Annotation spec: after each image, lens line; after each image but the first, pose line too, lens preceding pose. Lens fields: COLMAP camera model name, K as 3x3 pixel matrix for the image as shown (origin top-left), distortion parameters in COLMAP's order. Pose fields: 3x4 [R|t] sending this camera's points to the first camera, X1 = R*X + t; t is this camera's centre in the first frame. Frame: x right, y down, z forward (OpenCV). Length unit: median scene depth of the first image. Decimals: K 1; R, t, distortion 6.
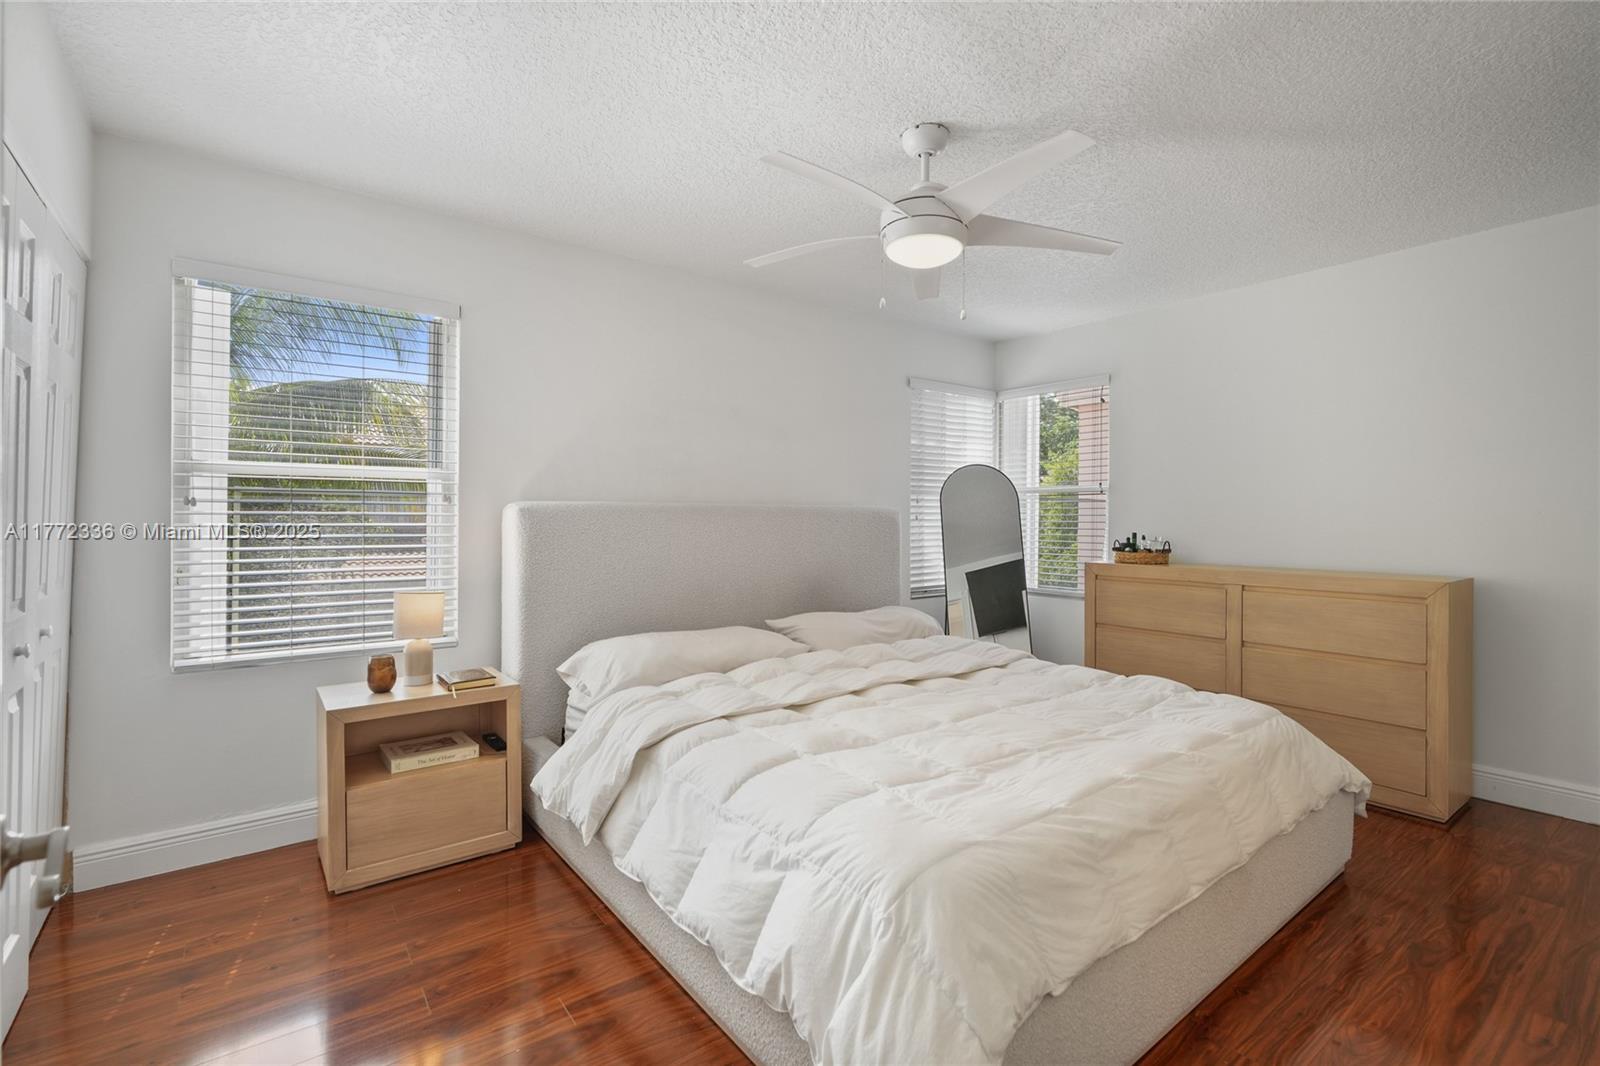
lens RADIAL K [[736.0, 0, 812.8], [0, 736.0, 517.7], [0, 0, 1]] dist [-0.005034, 0.001808]
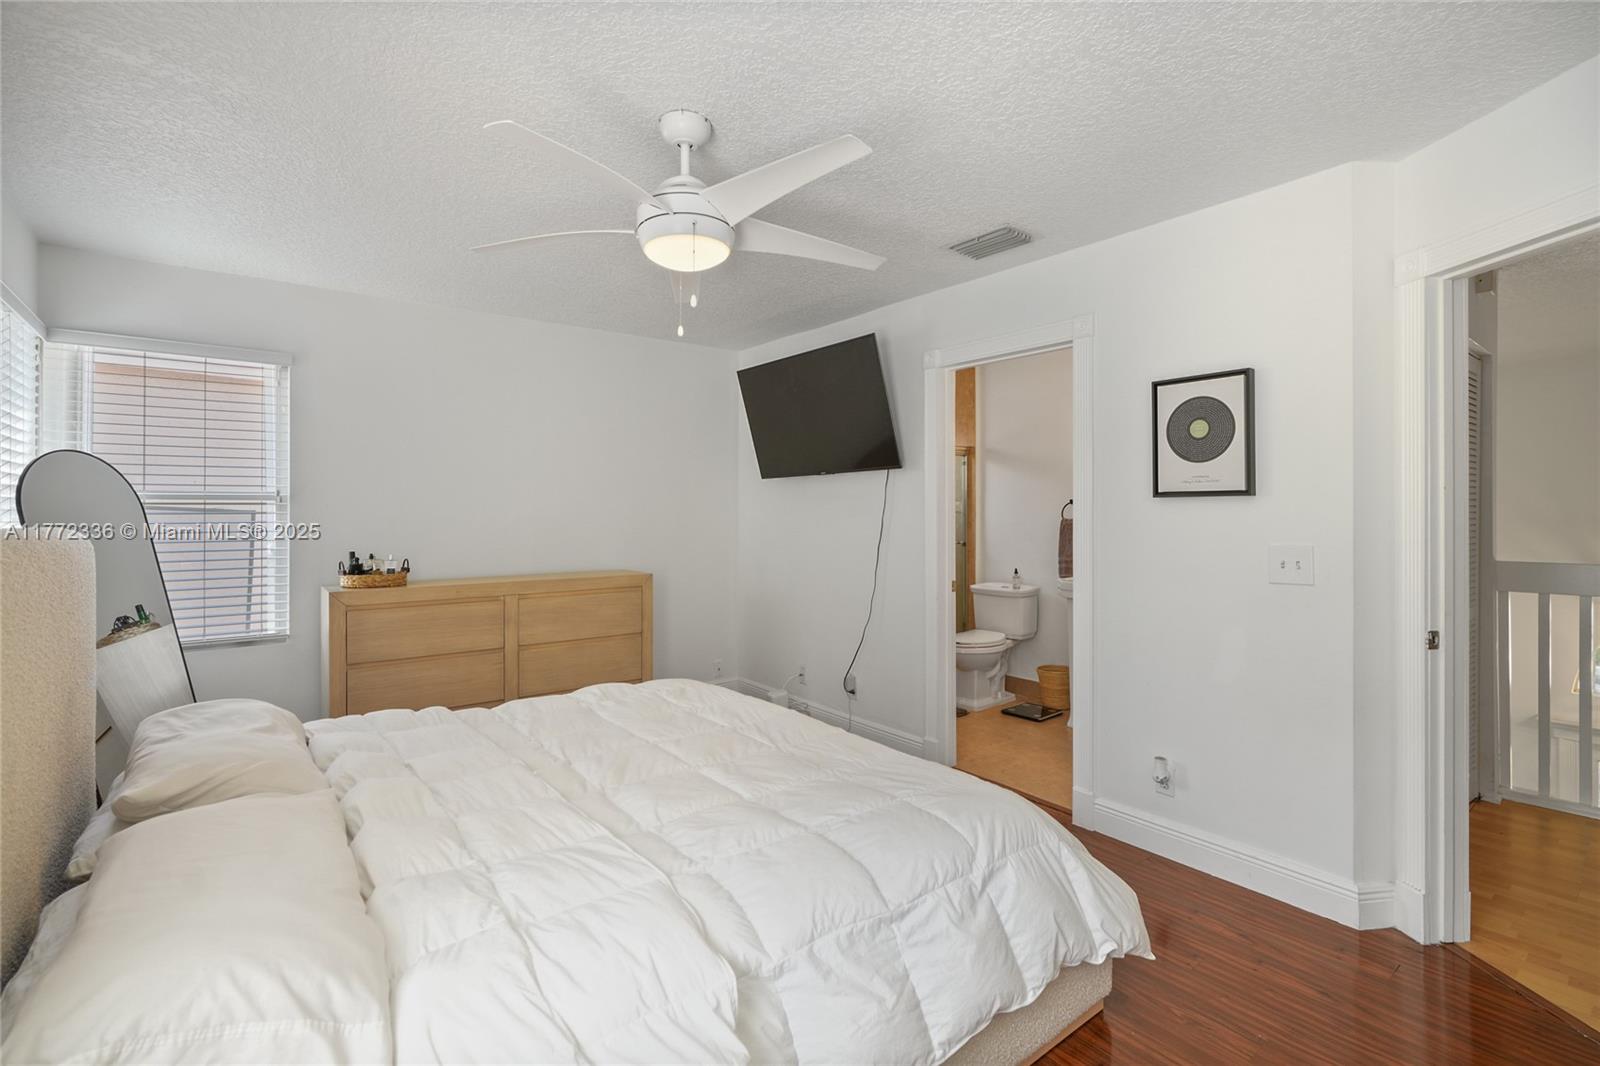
lens RADIAL K [[736.0, 0, 797.7], [0, 736.0, 517.2], [0, 0, 1]] dist [-0.005034, 0.001808]
pose [[0.000500, -0.006493, 0.999979, -0.521325], [0.004609, 0.999968, 0.006491, -0.028732], [-0.999989, 0.004606, 0.000530, 0.608612]]
